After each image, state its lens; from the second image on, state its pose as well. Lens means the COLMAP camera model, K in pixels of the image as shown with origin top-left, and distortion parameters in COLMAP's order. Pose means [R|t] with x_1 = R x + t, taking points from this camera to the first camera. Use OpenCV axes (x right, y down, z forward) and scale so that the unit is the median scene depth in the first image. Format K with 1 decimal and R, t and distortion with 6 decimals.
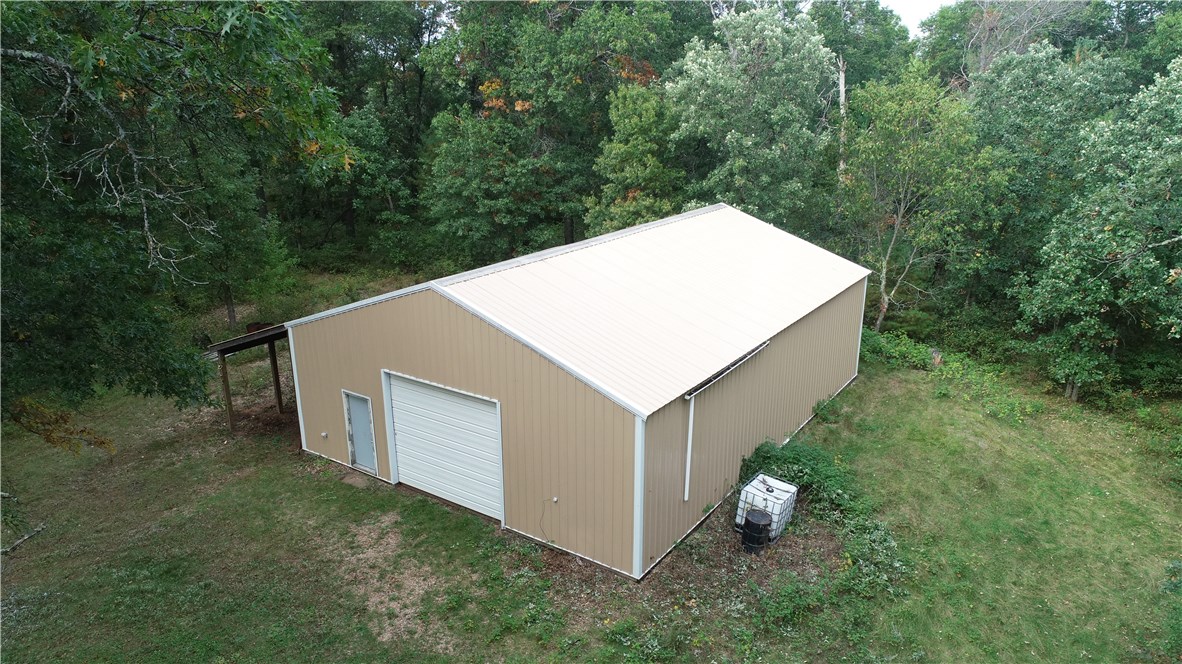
lens RADIAL K [[782.5, 0, 590.1], [0, 782.5, 334.5], [0, 0, 1]] dist [0.000539, -0.008605]
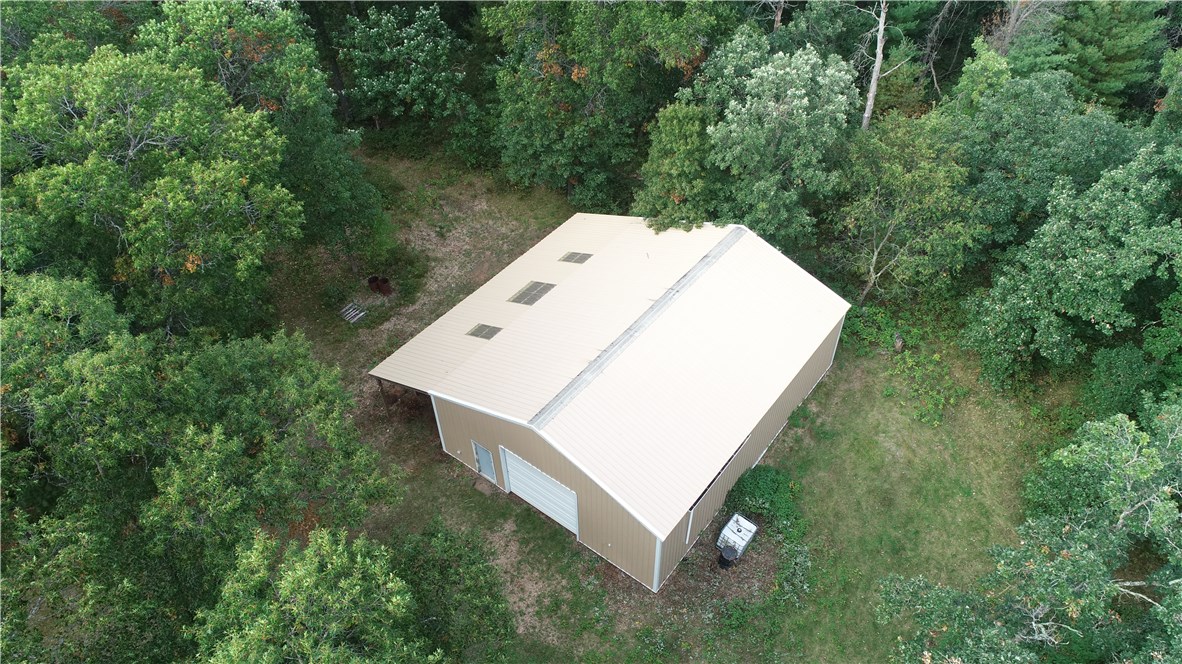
lens RADIAL K [[782.5, 0, 590.3], [0, 782.5, 332.9], [0, 0, 1]] dist [0.000539, -0.008605]
pose [[0.998415, 0.024449, -0.050690, -0.009962], [0.000199, 0.899166, 0.437607, -0.881698], [0.056278, -0.436924, 0.897736, -0.311651]]
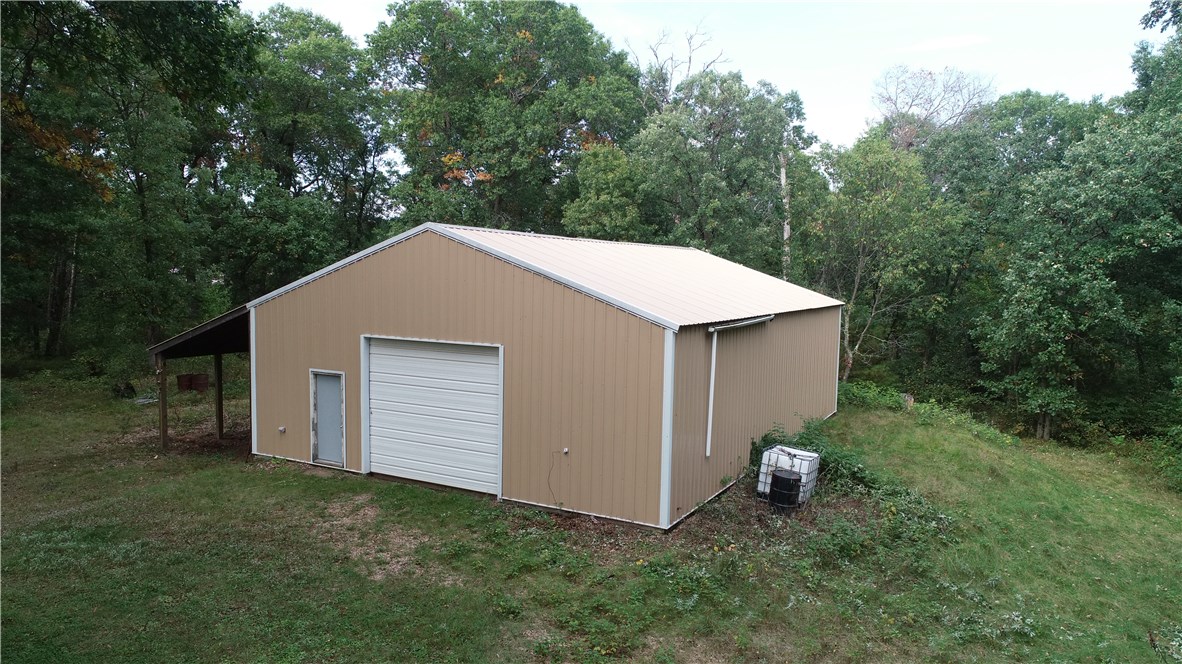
lens RADIAL K [[782.5, 0, 593.9], [0, 782.5, 330.6], [0, 0, 1]] dist [0.000539, -0.008605]
pose [[0.993870, 0.016393, 0.109337, -0.103809], [0.008701, 0.974282, -0.225164, 0.256965], [-0.110216, 0.224735, 0.968167, 0.098337]]
